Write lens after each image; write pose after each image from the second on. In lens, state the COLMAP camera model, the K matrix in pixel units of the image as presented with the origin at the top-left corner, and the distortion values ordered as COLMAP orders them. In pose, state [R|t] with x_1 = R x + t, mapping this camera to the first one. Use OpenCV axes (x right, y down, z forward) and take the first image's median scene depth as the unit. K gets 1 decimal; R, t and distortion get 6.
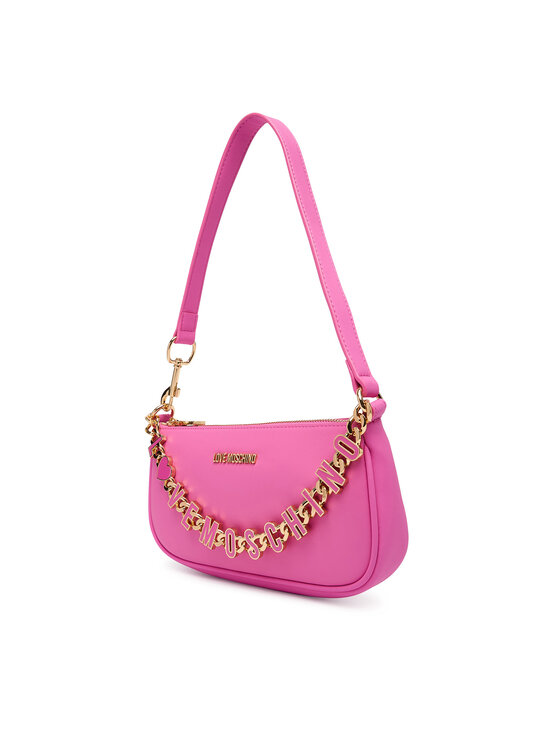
lens RADIAL K [[630.7, 0, 280.0], [0, 630.7, 373.0], [0, 0, 1]] dist [0.000835, 0.000030]
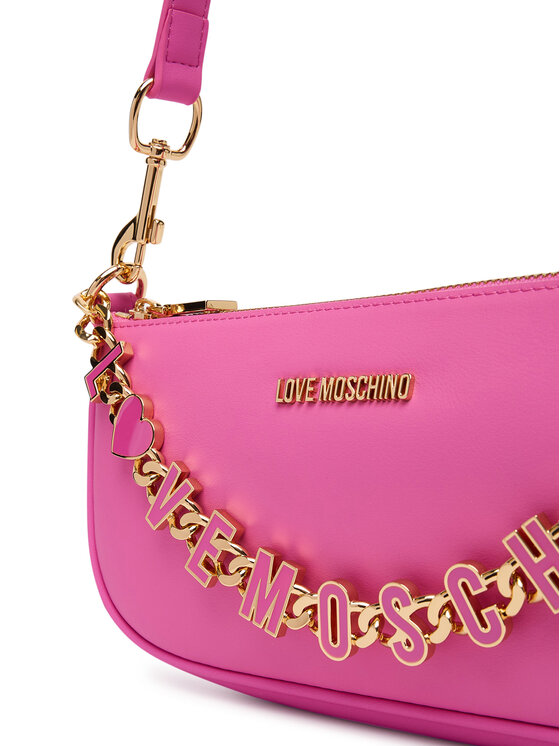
lens RADIAL K [[1059.0, 0, 280.0], [0, 1059.0, 373.0], [0, 0, 1]] dist [0.000392, 0.054831]
pose [[0.999092, -0.018324, 0.038460, -0.119280], [0.015559, 0.997355, 0.071001, 0.075327], [-0.039659, -0.070338, 0.996735, 0.365061]]
